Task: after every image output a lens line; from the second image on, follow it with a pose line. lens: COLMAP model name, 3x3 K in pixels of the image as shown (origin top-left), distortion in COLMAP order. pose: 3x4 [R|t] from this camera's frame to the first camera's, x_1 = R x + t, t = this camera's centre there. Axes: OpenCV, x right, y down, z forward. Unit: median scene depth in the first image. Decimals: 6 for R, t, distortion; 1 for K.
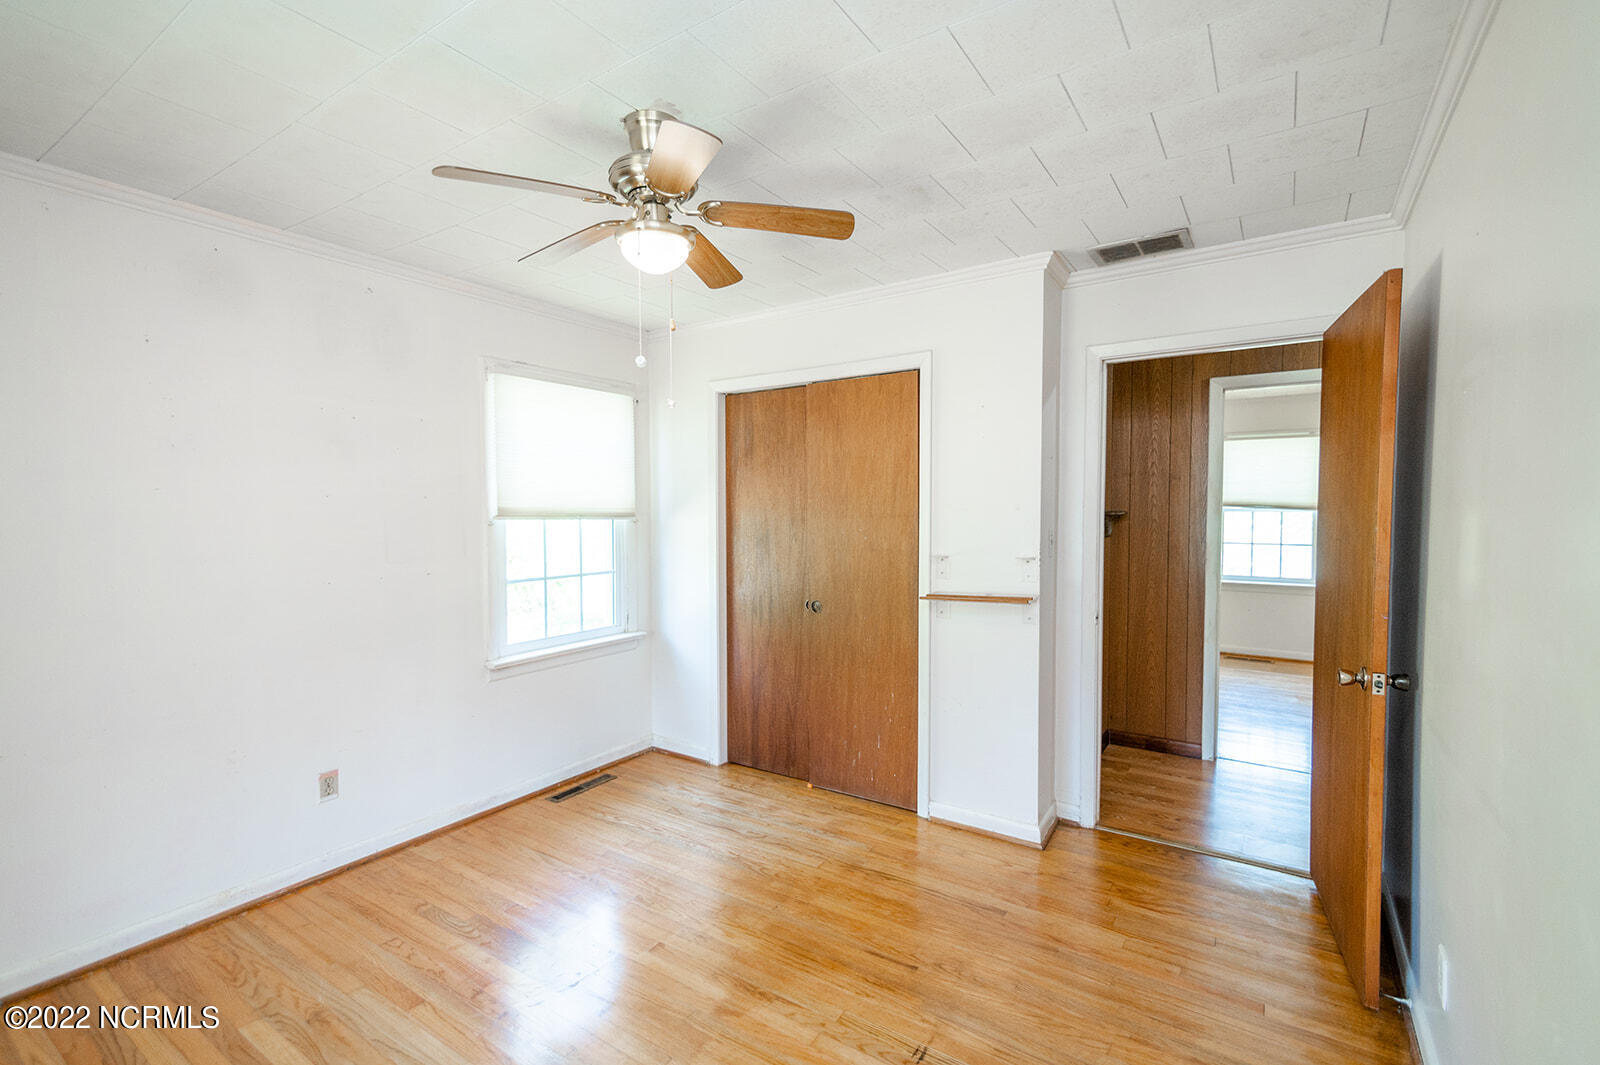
lens RADIAL K [[718.4, 0, 800.0], [0, 718.4, 532.5], [0, 0, 1]] dist [0.007160, 0.001016]
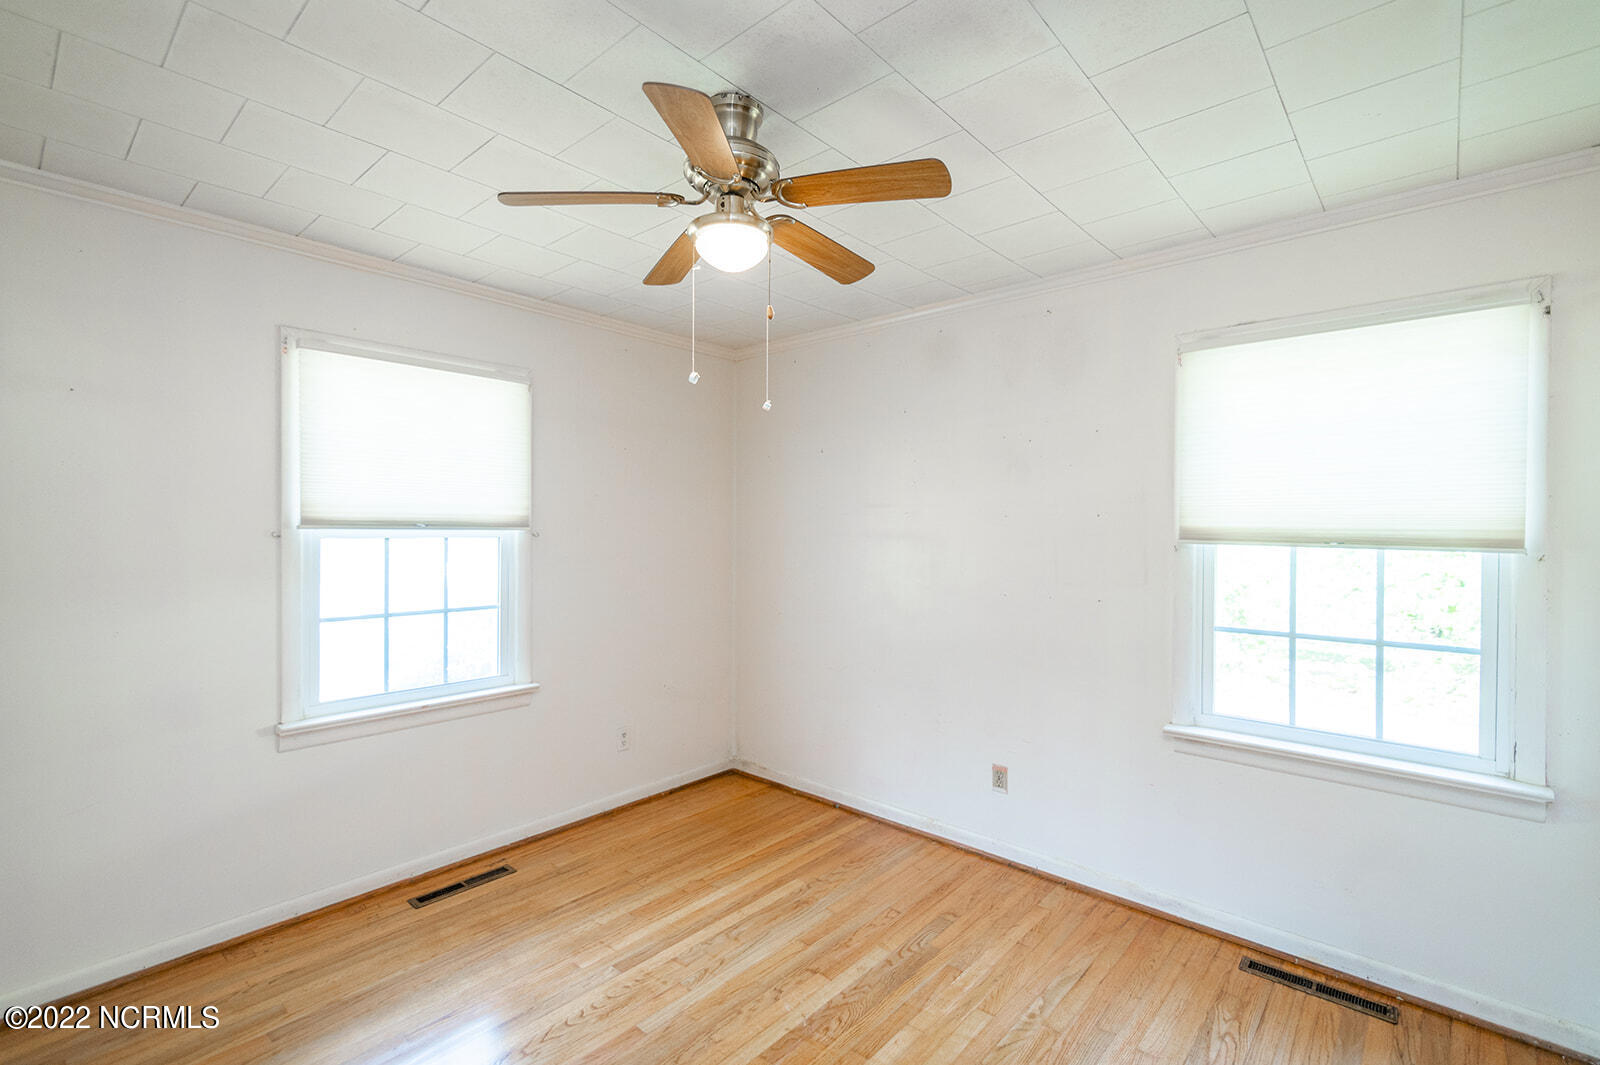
lens RADIAL K [[718.4, 0, 800.0], [0, 718.4, 532.5], [0, 0, 1]] dist [0.007160, 0.001016]
pose [[-0.135528, 0.011940, -0.990702, 0.400492], [-0.042446, 0.998939, 0.017846, -0.025636], [0.989864, 0.044470, -0.134878, 0.706933]]
